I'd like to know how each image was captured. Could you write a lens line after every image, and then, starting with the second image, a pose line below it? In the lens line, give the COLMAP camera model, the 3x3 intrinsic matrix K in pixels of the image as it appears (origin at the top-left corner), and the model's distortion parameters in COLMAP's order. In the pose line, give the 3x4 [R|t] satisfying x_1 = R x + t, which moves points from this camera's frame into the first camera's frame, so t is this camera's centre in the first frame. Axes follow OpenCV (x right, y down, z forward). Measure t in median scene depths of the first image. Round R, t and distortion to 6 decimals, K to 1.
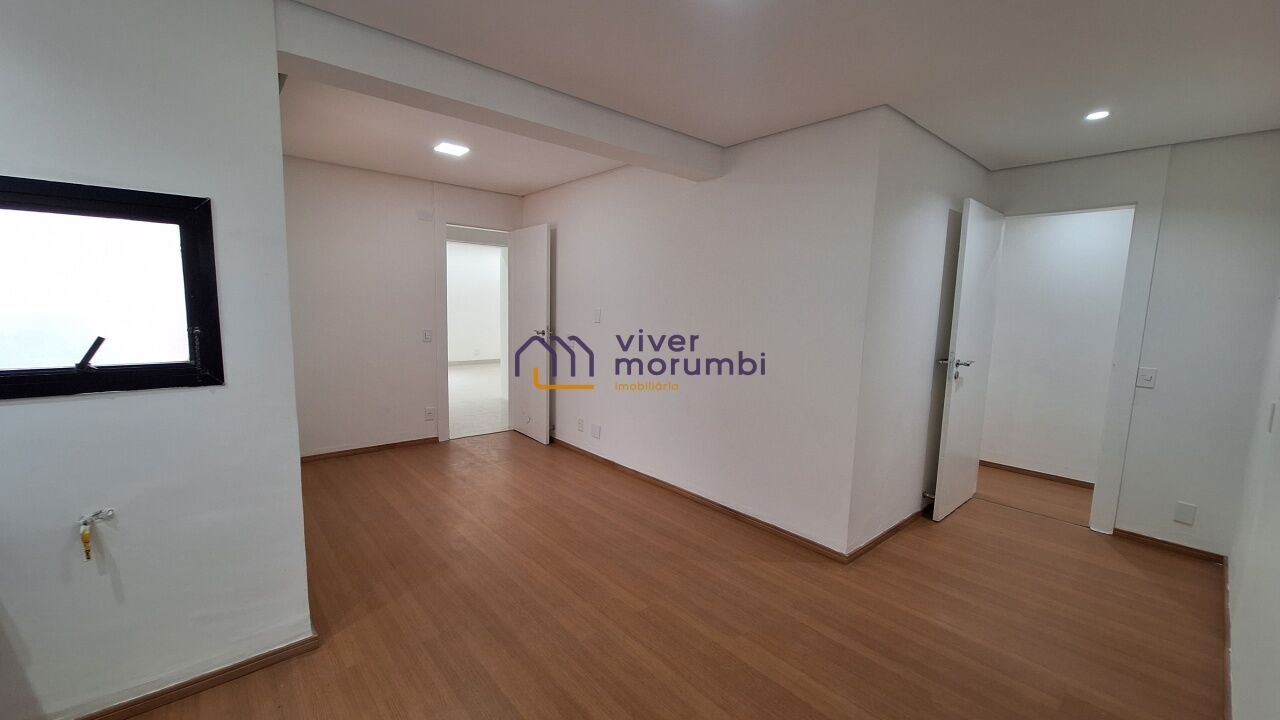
lens RADIAL K [[504.7, 0, 638.5], [0, 504.7, 363.4], [0, 0, 1]] dist [0.001069, 0.000163]
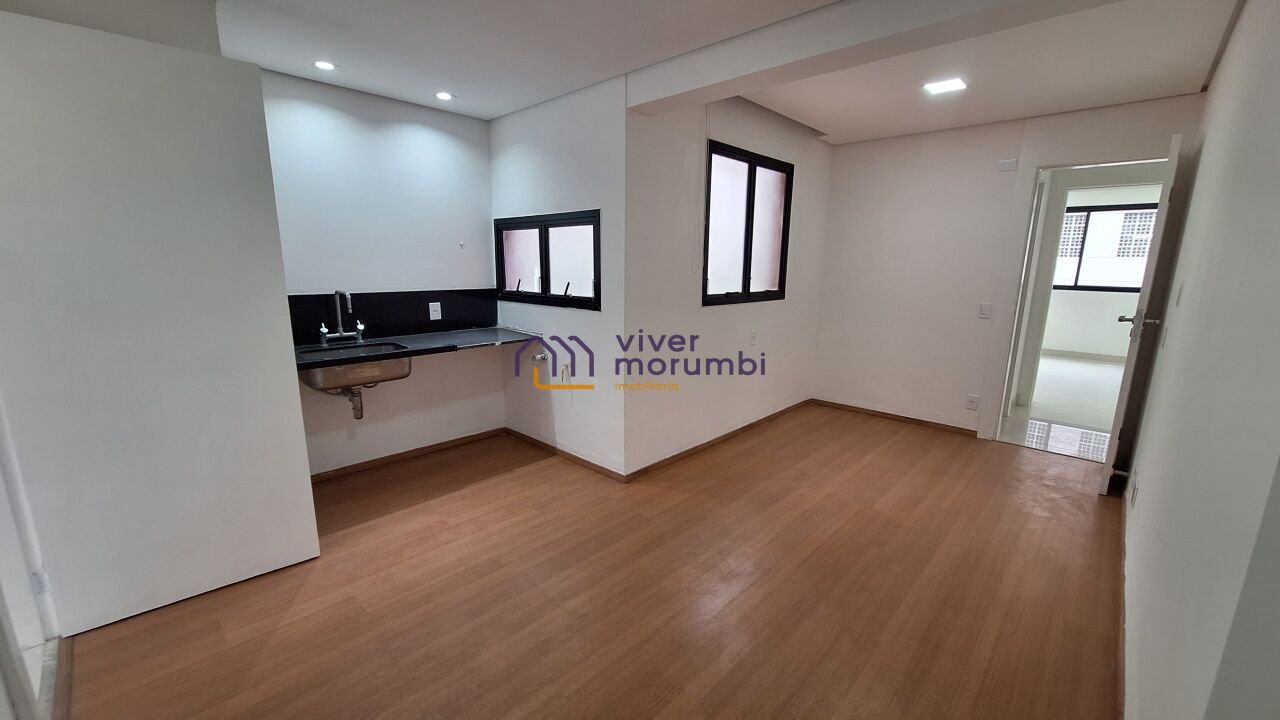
lens RADIAL K [[504.7, 0, 645.8], [0, 504.7, 360.2], [0, 0, 1]] dist [0.001069, 0.000163]
pose [[0.110525, 0.167127, -0.979721, 0.506776], [-0.129360, 0.979794, 0.152546, -0.042135], [0.985419, 0.109877, 0.129911, 0.471636]]
